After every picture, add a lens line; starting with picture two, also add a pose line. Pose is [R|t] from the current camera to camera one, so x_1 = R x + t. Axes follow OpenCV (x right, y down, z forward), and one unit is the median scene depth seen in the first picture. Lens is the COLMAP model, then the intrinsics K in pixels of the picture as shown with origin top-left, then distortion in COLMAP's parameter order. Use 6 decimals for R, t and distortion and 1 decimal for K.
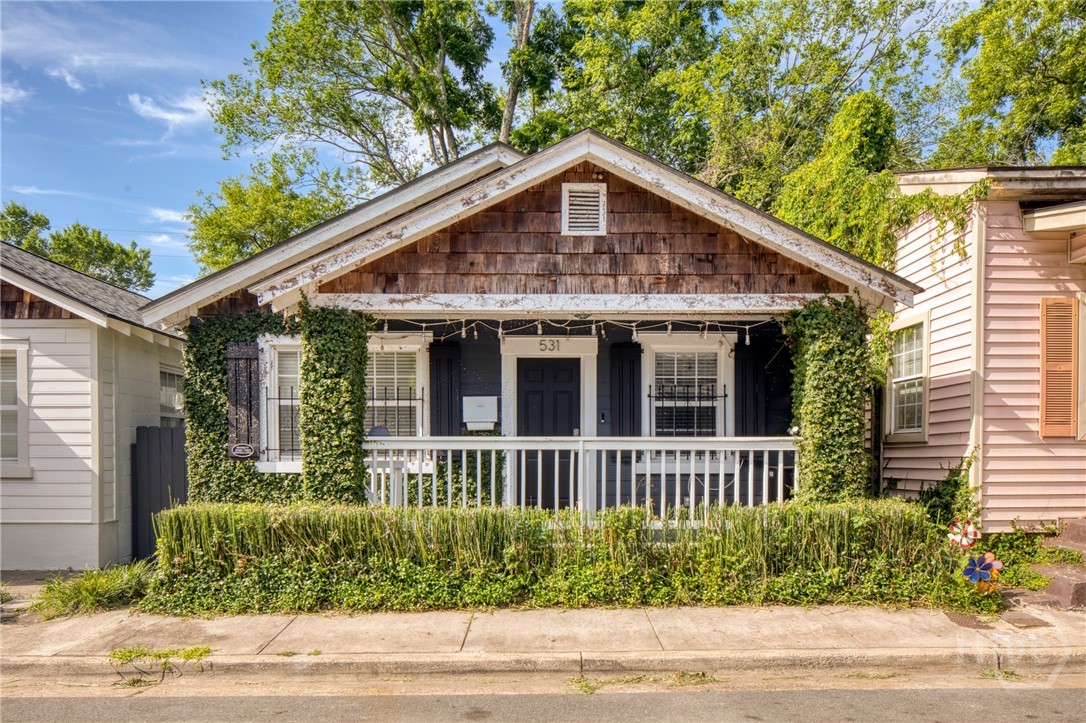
lens RADIAL K [[749.3, 0, 543.0], [0, 749.3, 377.8], [0, 0, 1]] dist [-0.003638, 0.000177]
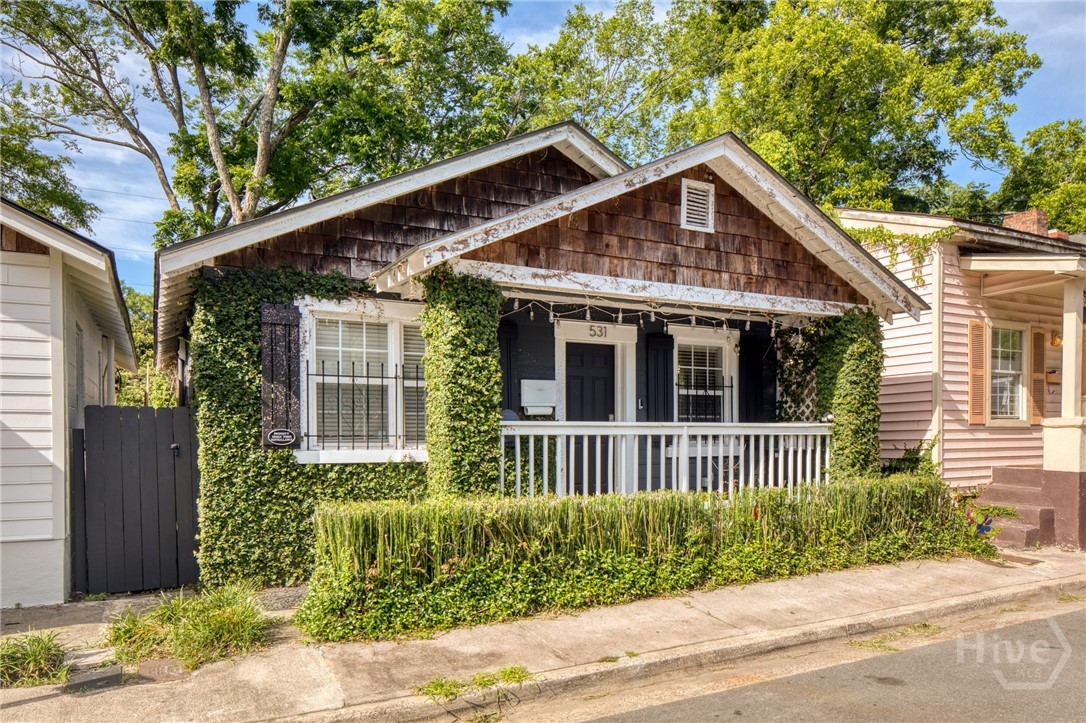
lens RADIAL K [[749.1, 0, 543.0], [0, 749.1, 361.5], [0, 0, 1]] dist [-0.001582, -0.001698]
pose [[0.883071, 0.042665, 0.467296, -0.618801], [-0.041753, 0.999052, -0.012313, 0.015117], [-0.467379, -0.008638, 0.884015, 0.170115]]
